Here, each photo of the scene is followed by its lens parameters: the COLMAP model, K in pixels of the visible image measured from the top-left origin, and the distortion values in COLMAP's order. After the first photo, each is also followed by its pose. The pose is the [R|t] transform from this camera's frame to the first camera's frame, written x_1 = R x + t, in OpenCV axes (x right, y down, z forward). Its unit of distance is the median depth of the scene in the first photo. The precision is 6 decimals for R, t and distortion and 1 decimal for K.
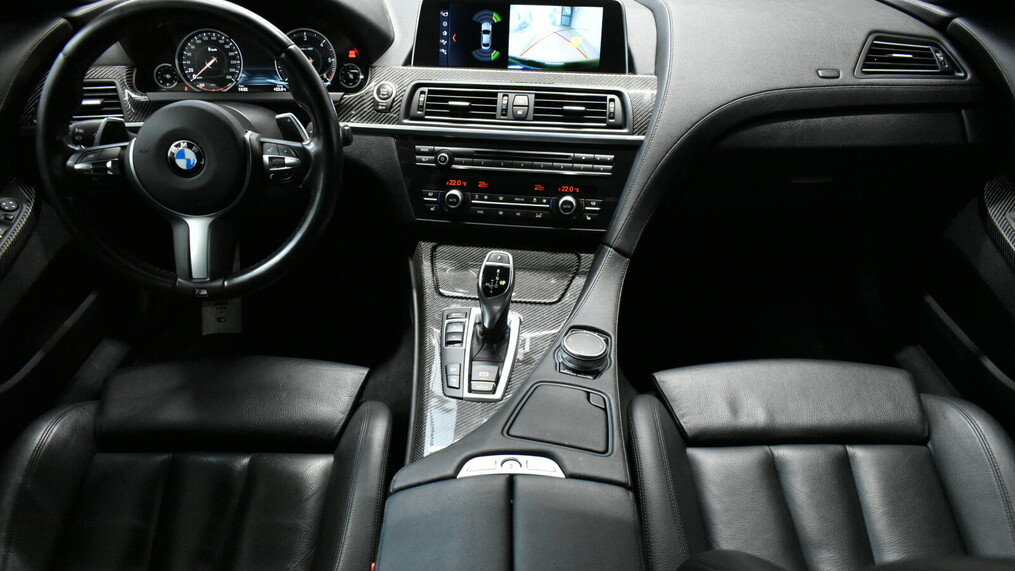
lens RADIAL K [[779.2, 0, 507.1], [0, 779.2, 280.8], [0, 0, 1]] dist [-0.017969, 0.009751]
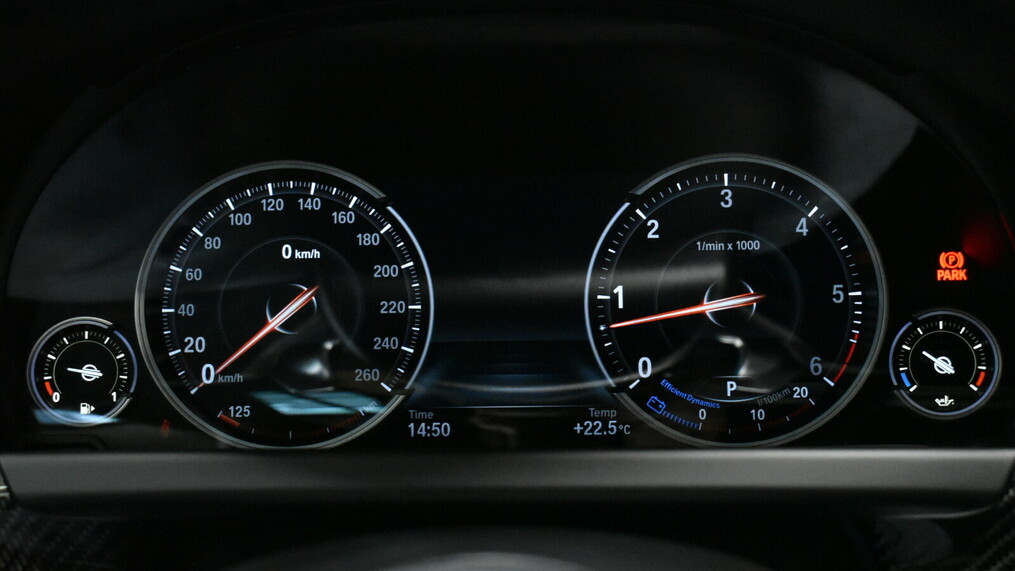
lens RADIAL K [[1526.3, 0, 508.2], [0, 1526.3, 283.8], [0, 0, 1]] dist [-0.035877, 0.000000]
pose [[0.999493, -0.011877, -0.029552, -0.325116], [0.002636, 0.955529, -0.294885, -0.171149], [0.031741, 0.294658, 0.955076, 0.624911]]
